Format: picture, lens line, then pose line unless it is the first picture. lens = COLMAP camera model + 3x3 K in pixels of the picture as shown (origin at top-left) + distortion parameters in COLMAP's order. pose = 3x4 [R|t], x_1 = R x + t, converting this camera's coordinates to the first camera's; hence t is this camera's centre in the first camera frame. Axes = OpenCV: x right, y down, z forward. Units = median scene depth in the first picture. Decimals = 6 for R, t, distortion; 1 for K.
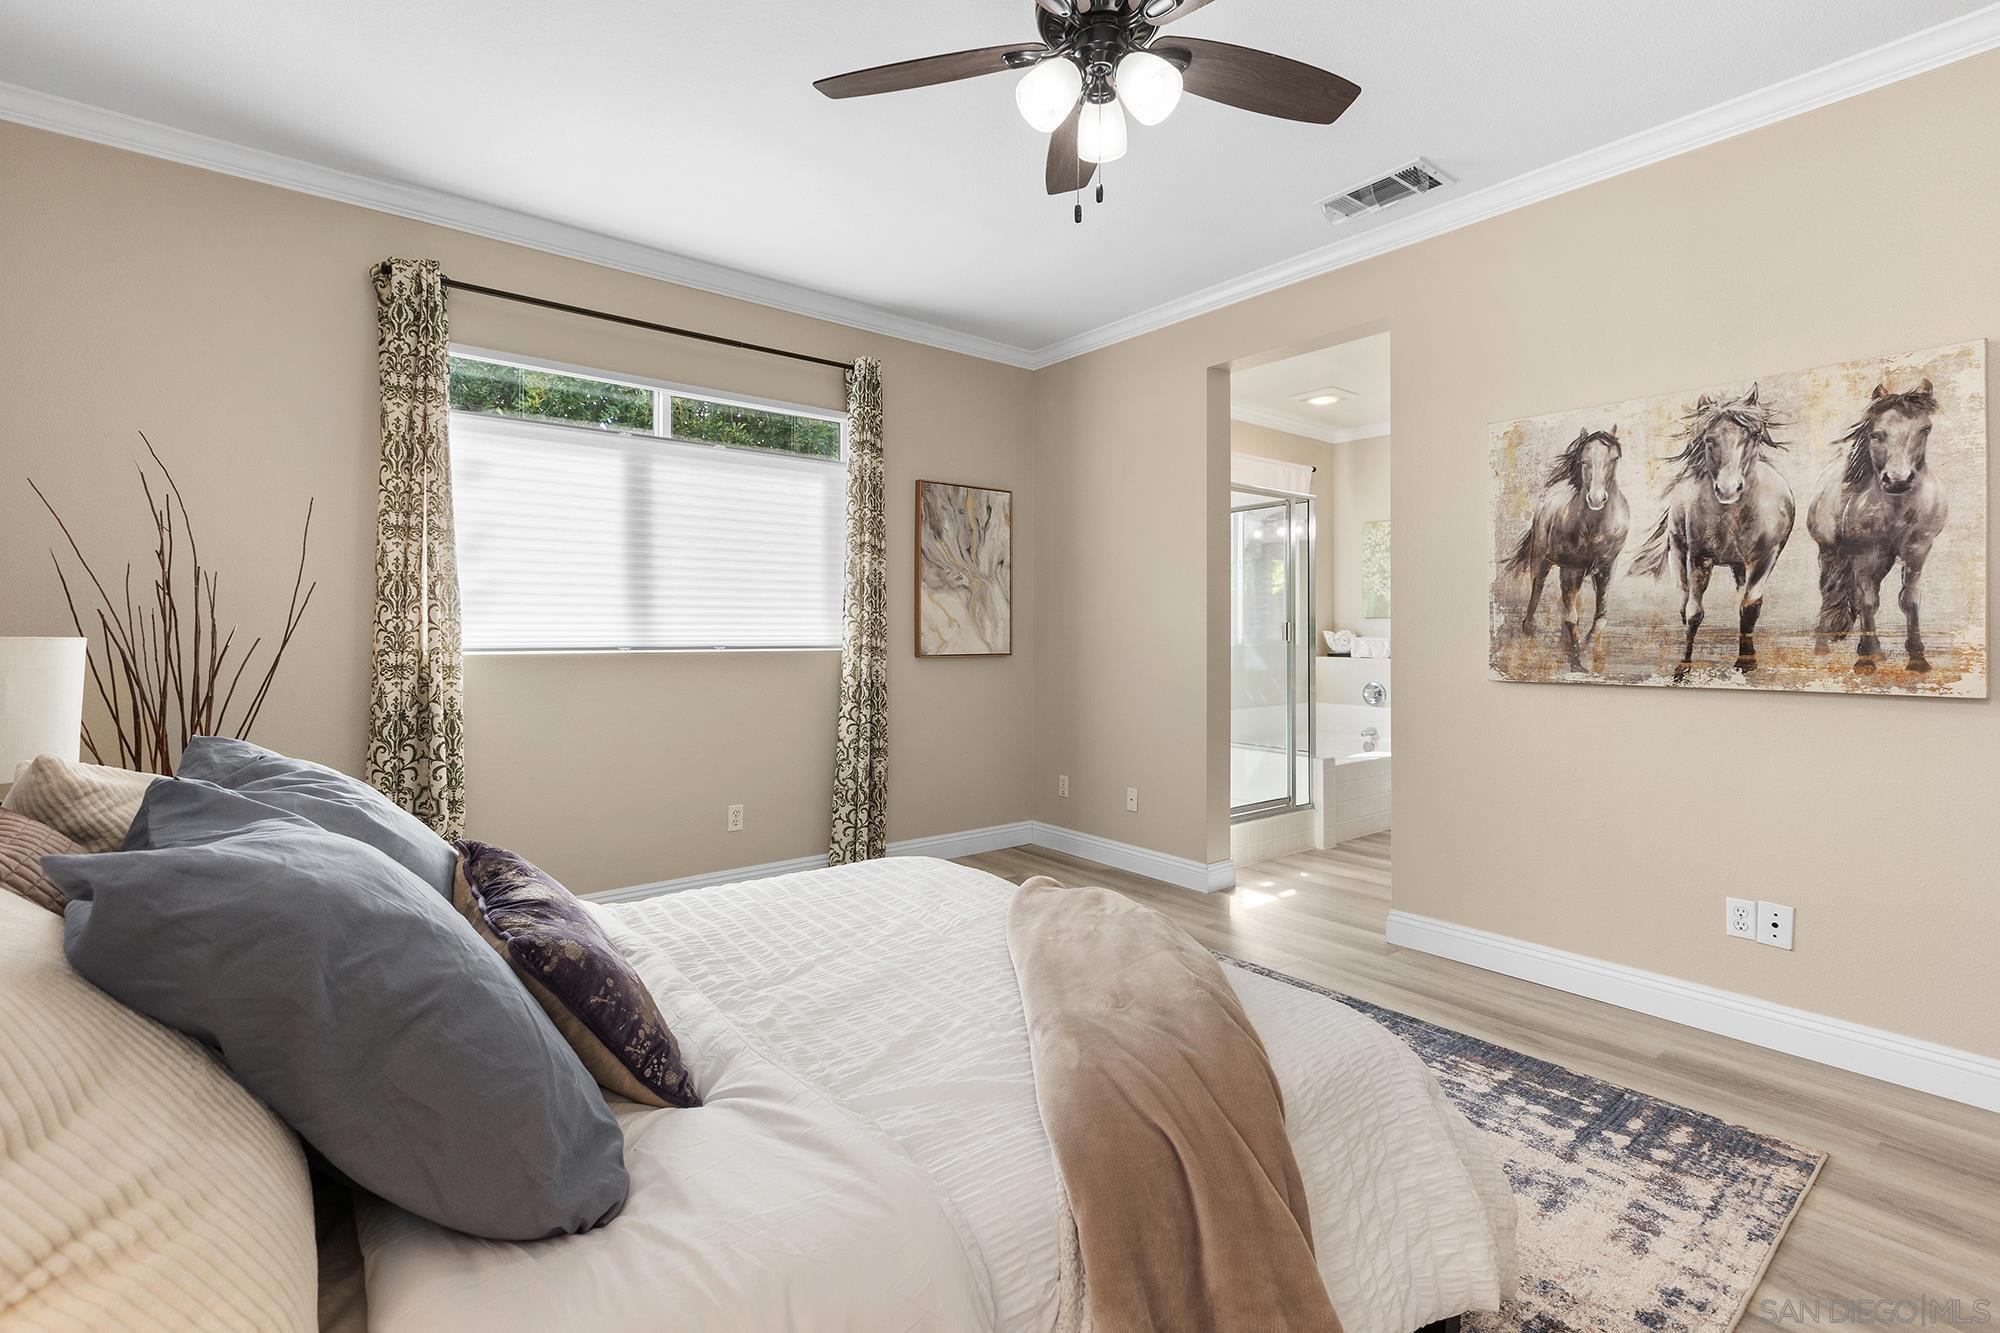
lens RADIAL K [[913.7, 0, 1004.3], [0, 913.7, 650.4], [0, 0, 1]] dist [0.010001, -0.000119]
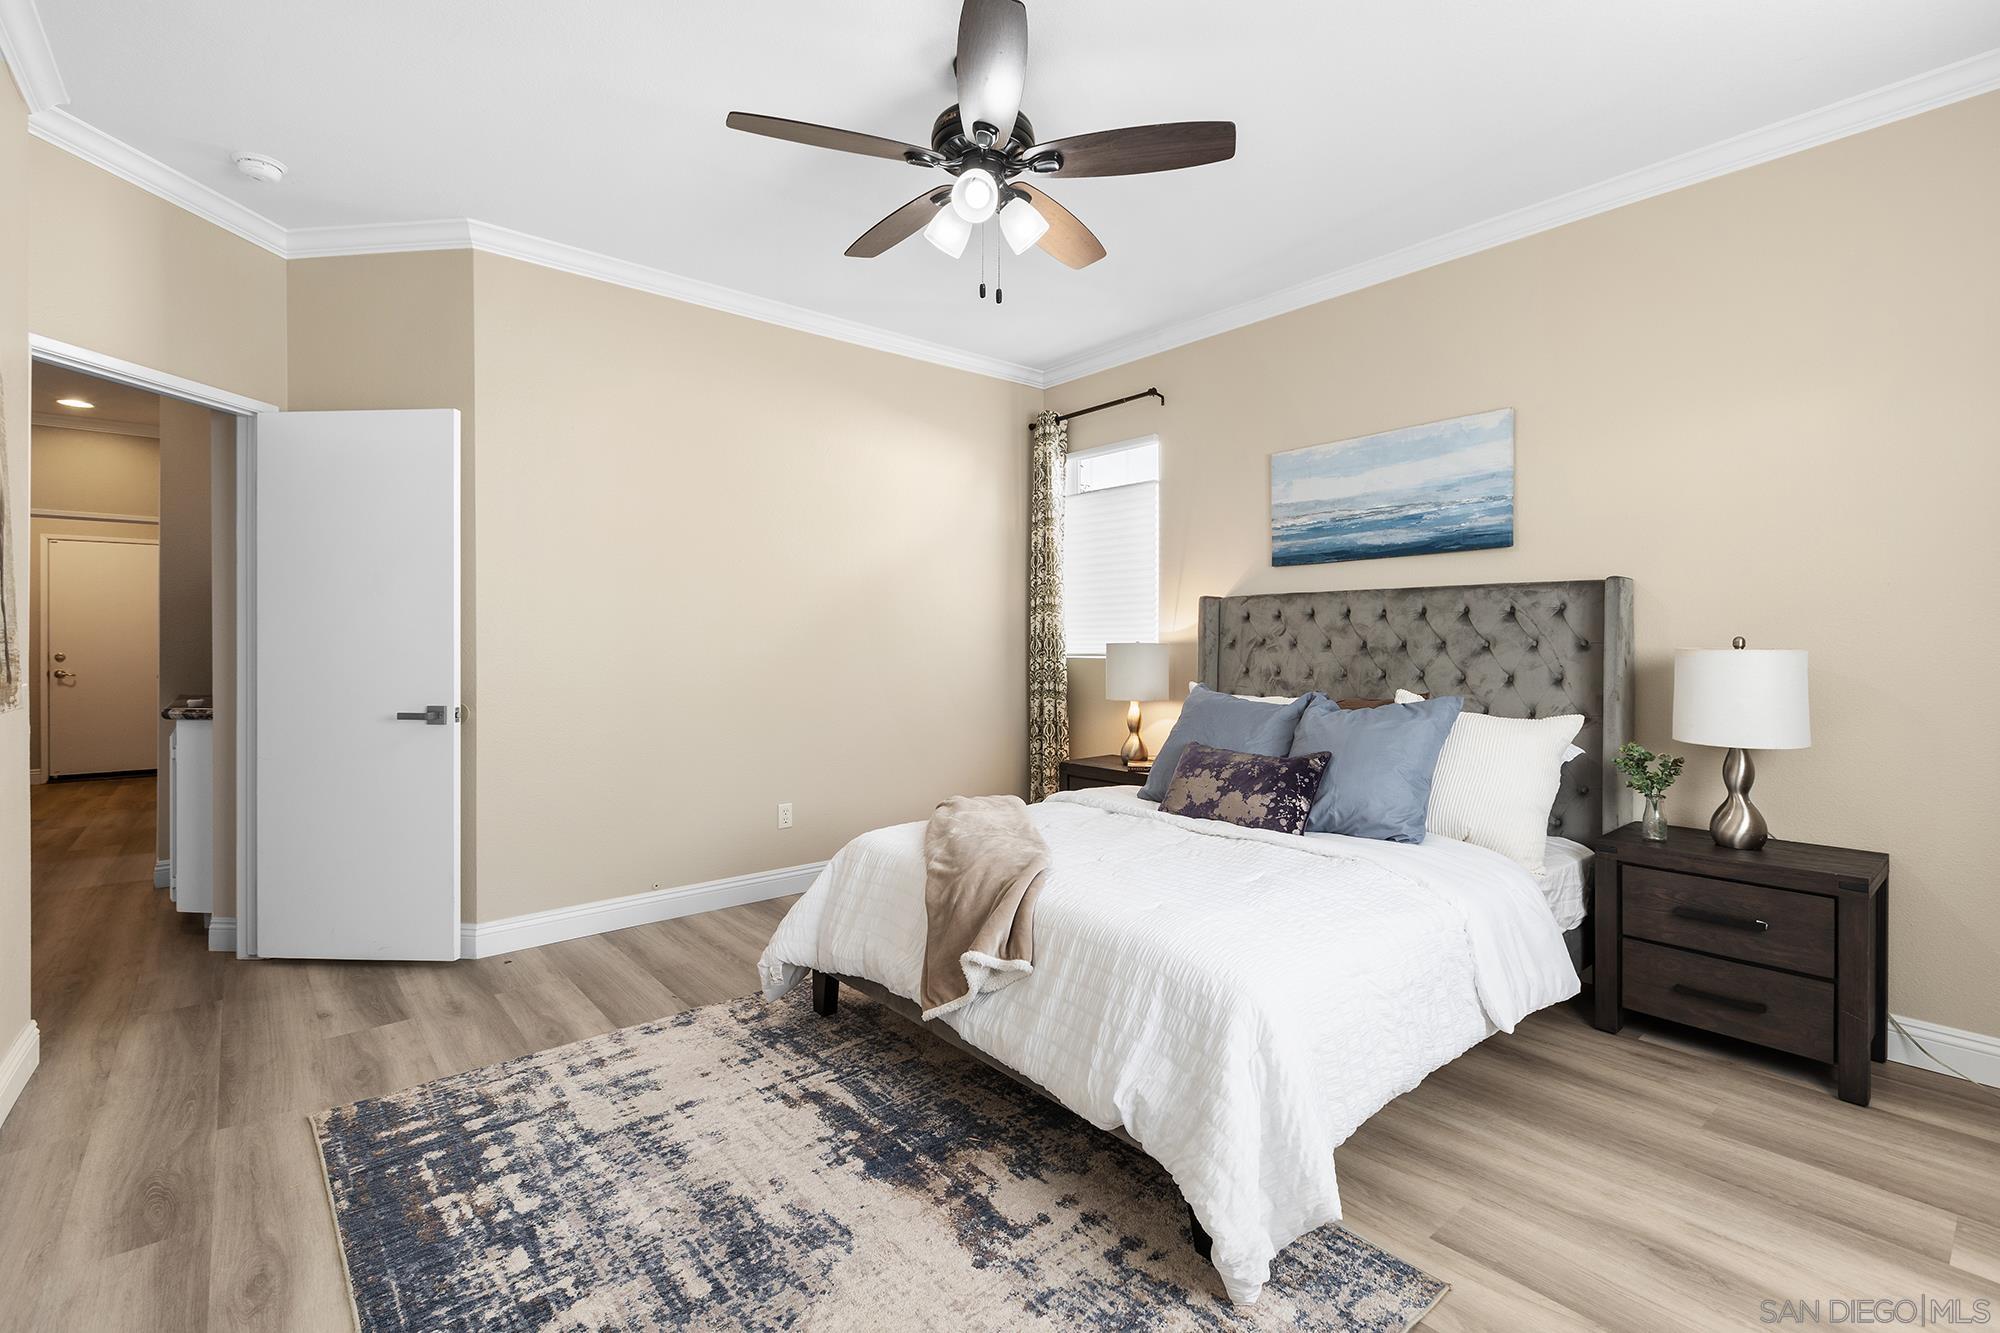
lens RADIAL K [[913.7, 0, 996.9], [0, 913.7, 647.5], [0, 0, 1]] dist [0.010001, -0.000119]
pose [[-0.999844, 0.005638, -0.016714, 0.095559], [0.005155, 0.999573, 0.028747, -0.031461], [0.016869, 0.028657, -0.999447, 2.029883]]
